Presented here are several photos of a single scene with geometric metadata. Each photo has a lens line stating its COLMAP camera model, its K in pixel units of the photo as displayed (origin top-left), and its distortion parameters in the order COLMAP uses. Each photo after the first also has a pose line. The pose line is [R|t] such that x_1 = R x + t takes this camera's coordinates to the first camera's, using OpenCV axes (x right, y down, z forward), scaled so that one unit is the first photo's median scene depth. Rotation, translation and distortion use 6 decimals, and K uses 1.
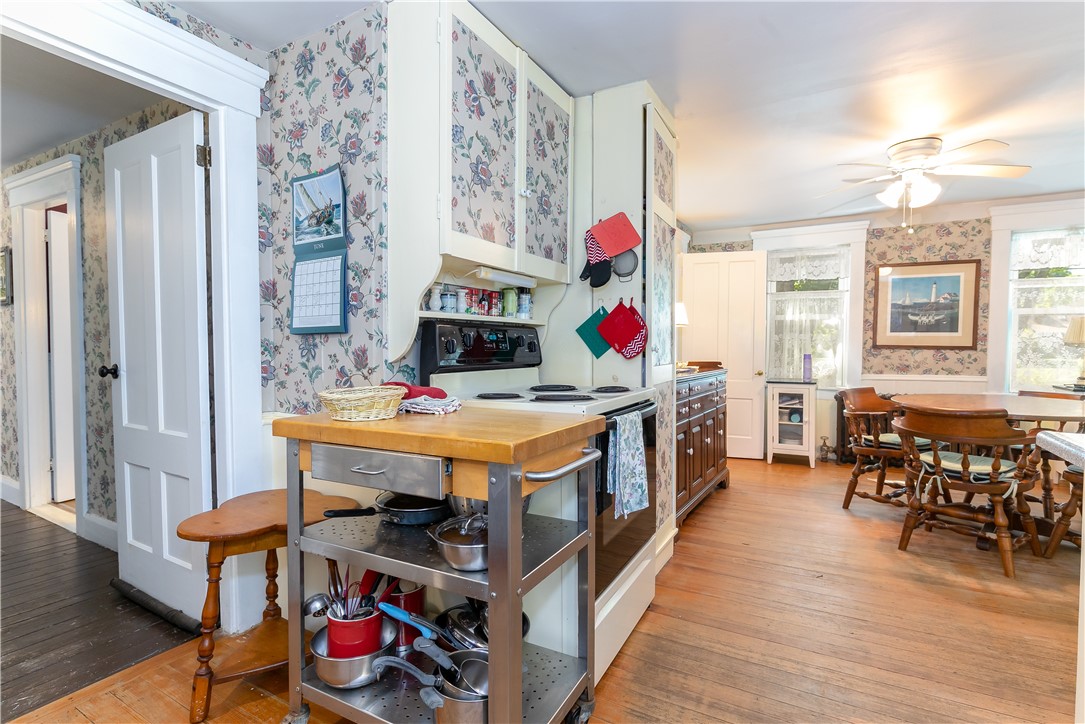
lens RADIAL K [[534.0, 0, 543.2], [0, 534.0, 359.1], [0, 0, 1]] dist [-0.000398, -0.000122]
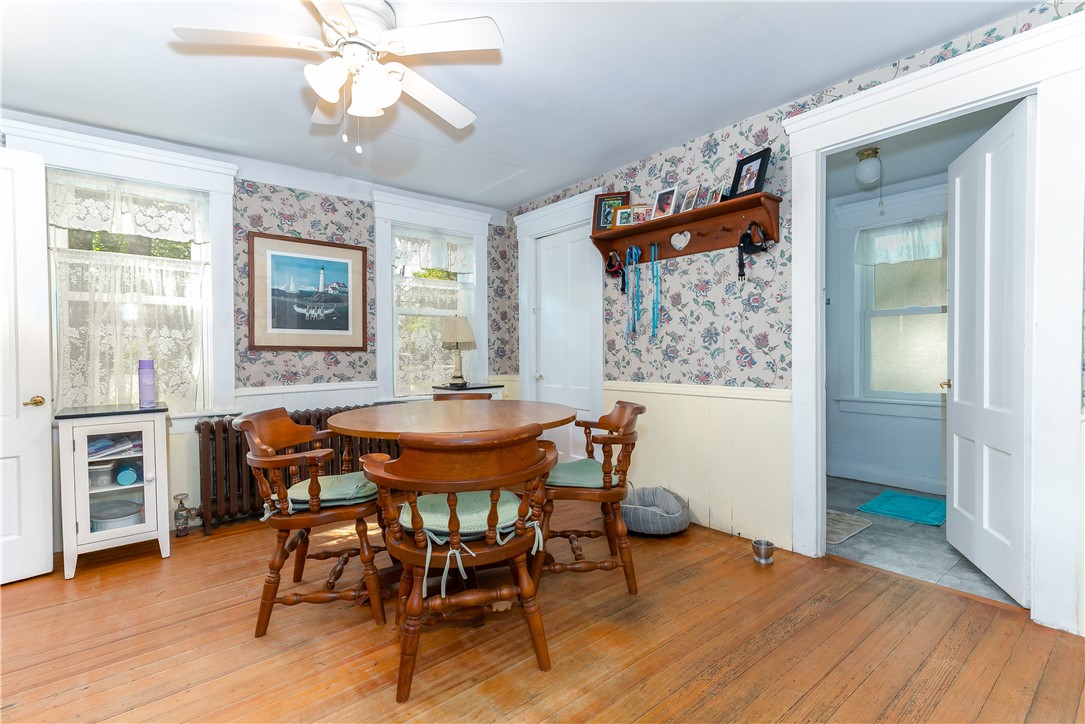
lens RADIAL K [[493.2, 0, 541.7], [0, 493.2, 362.3], [0, 0, 1]] dist [0.002623, 0.000571]
pose [[0.369947, -0.018991, 0.928859, 0.162307], [0.041761, 0.999120, 0.003795, 0.008976], [-0.928114, 0.037386, 0.370415, 0.416372]]
